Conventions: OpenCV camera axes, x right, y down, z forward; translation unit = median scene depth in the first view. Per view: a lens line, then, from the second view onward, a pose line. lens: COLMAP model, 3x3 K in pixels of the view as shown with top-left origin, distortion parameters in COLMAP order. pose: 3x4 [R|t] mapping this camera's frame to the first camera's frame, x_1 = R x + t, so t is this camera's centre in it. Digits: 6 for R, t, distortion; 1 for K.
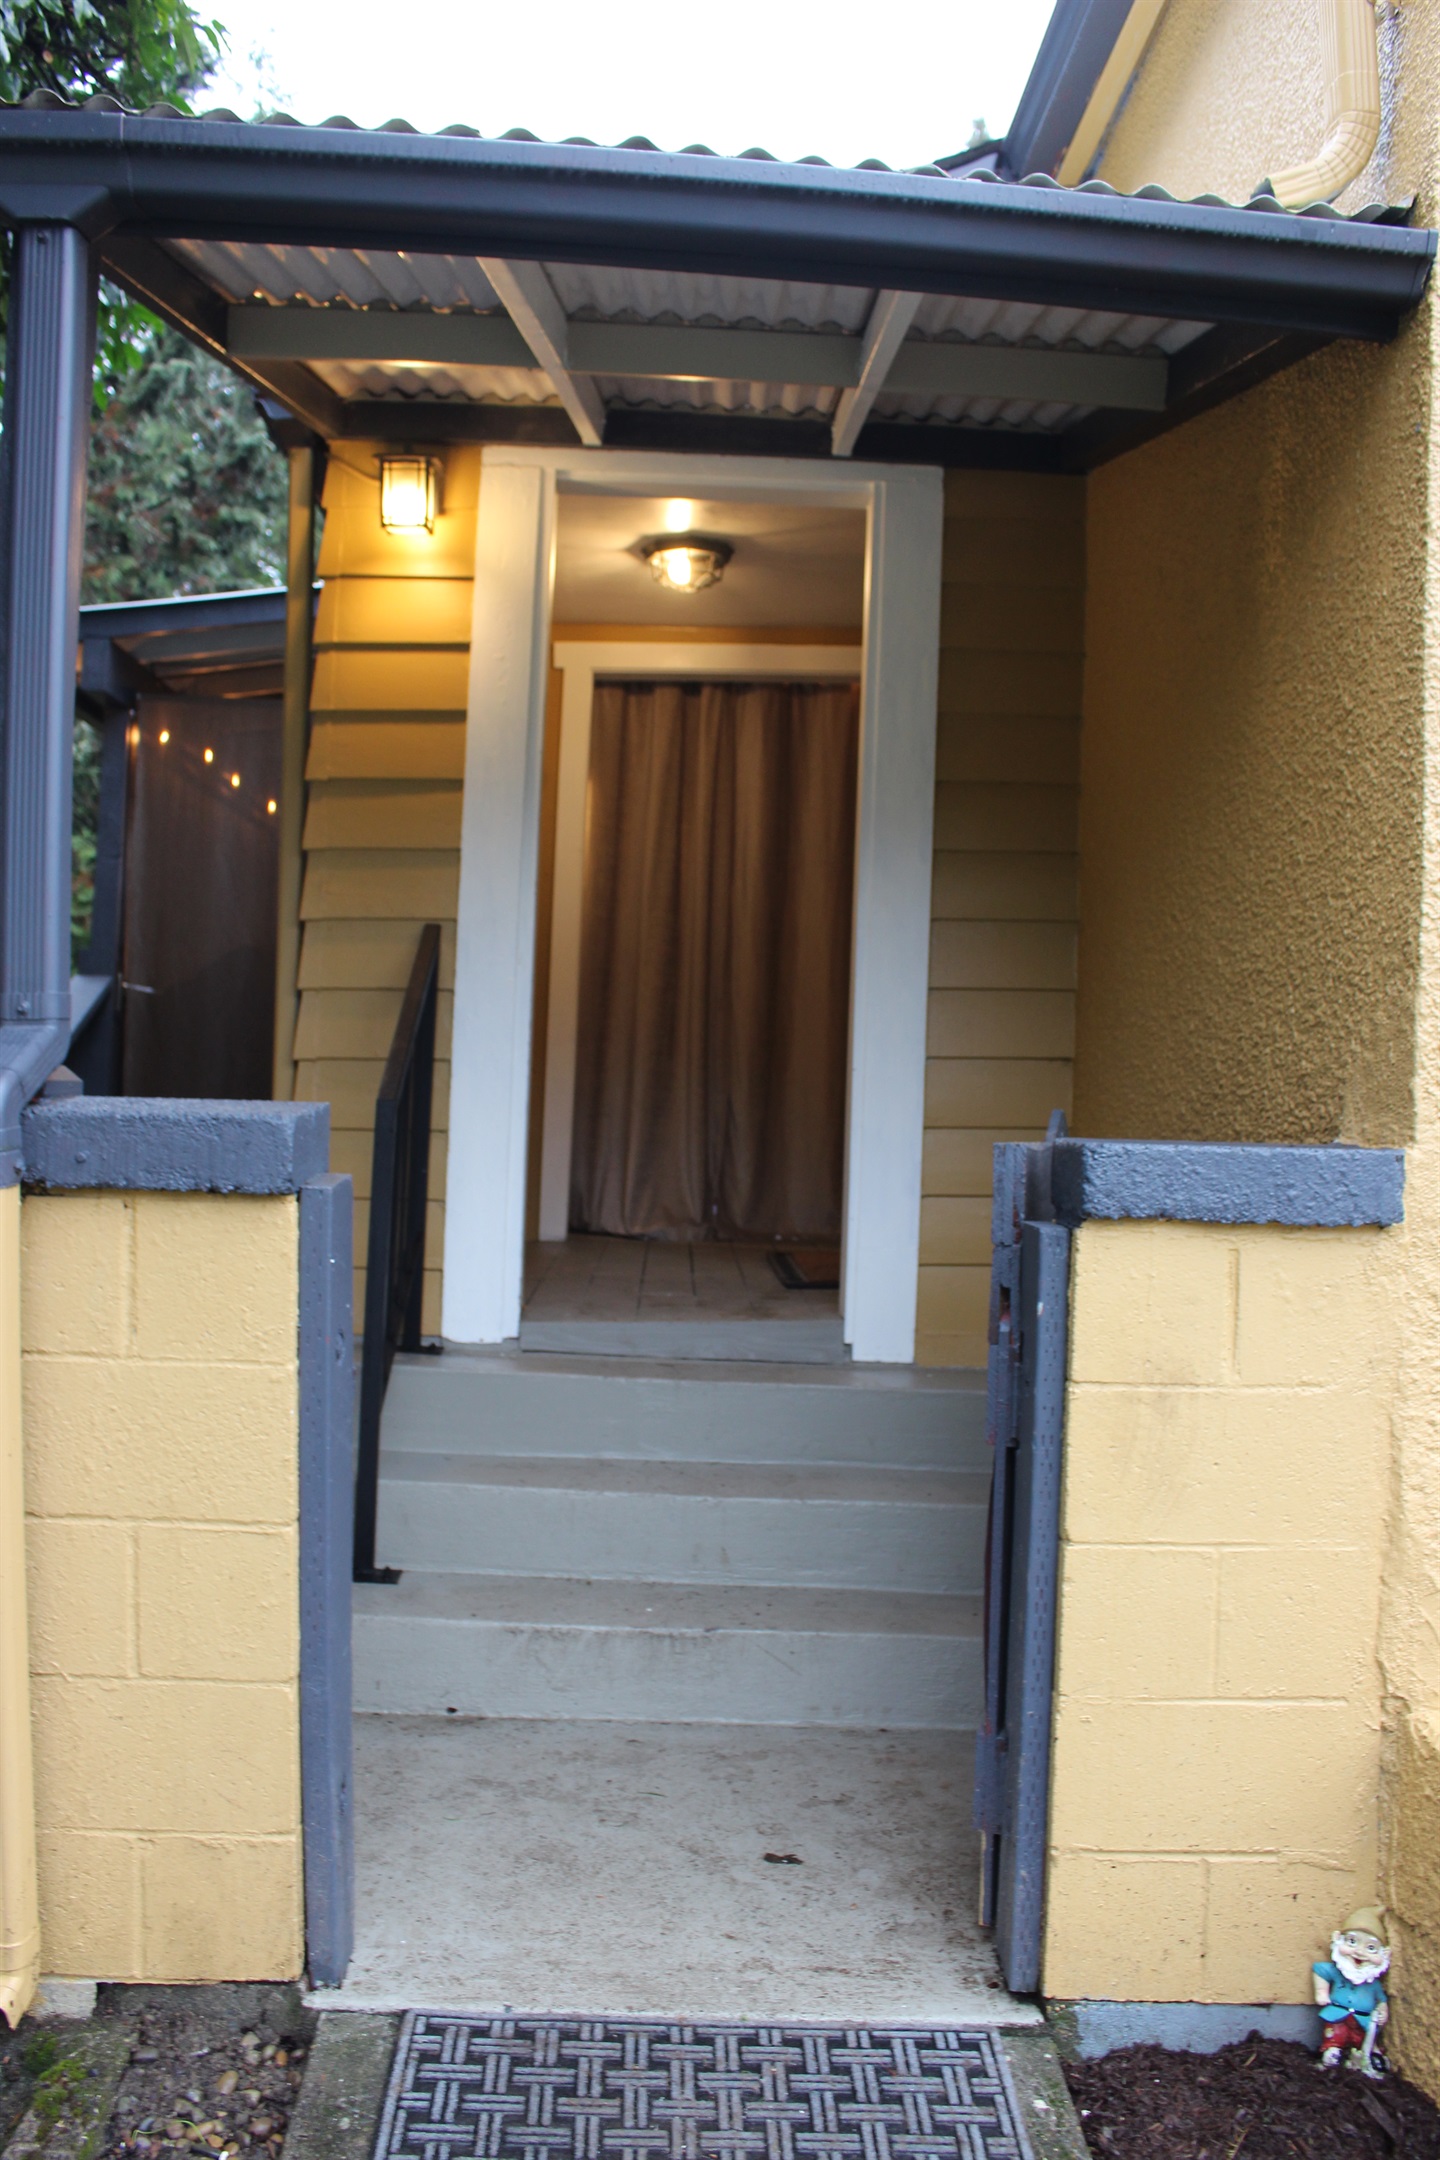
lens RADIAL K [[1812.7, 0, 711.5], [0, 1812.7, 1088.6], [0, 0, 1]] dist [-0.130562, 0.067989]
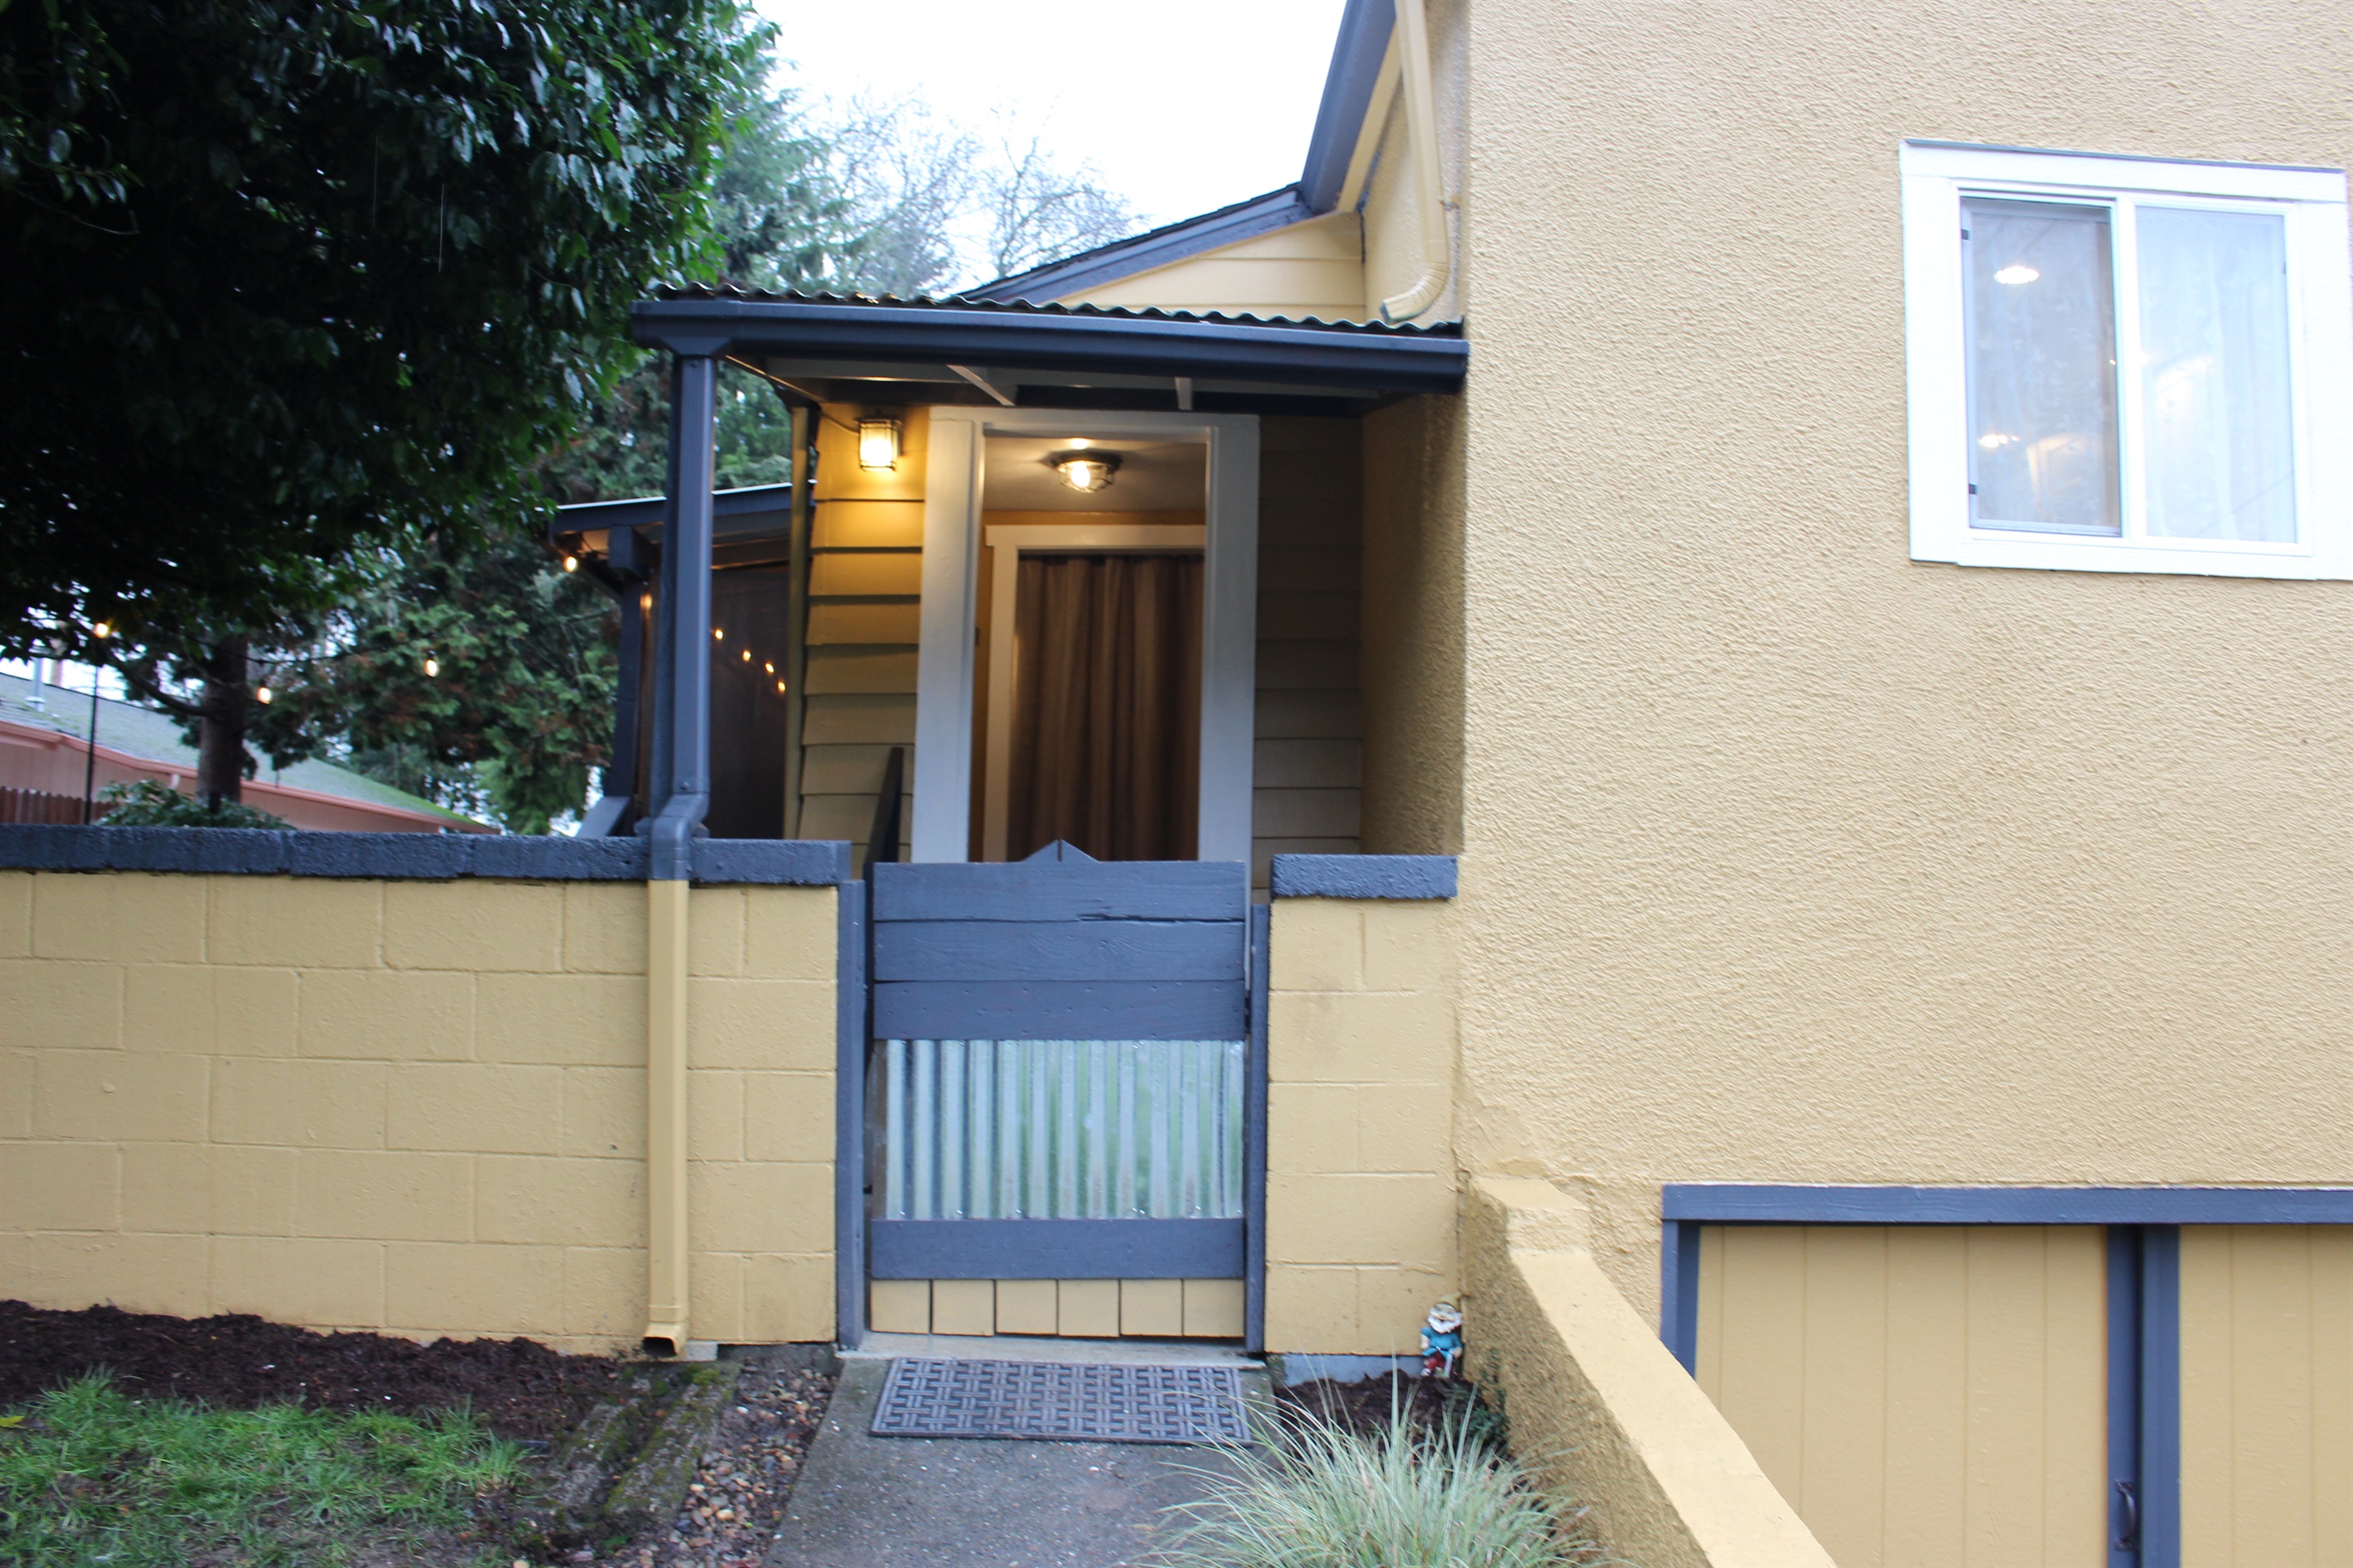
lens RADIAL K [[1974.4, 0, 1181.2], [0, 1974.4, 769.3], [0, 0, 1]] dist [-0.130562, 0.067989]
pose [[0.999880, -0.014695, 0.005001, 0.100582], [0.015075, 0.996077, -0.087199, 0.109042], [-0.003700, 0.087264, 0.996178, -0.907188]]
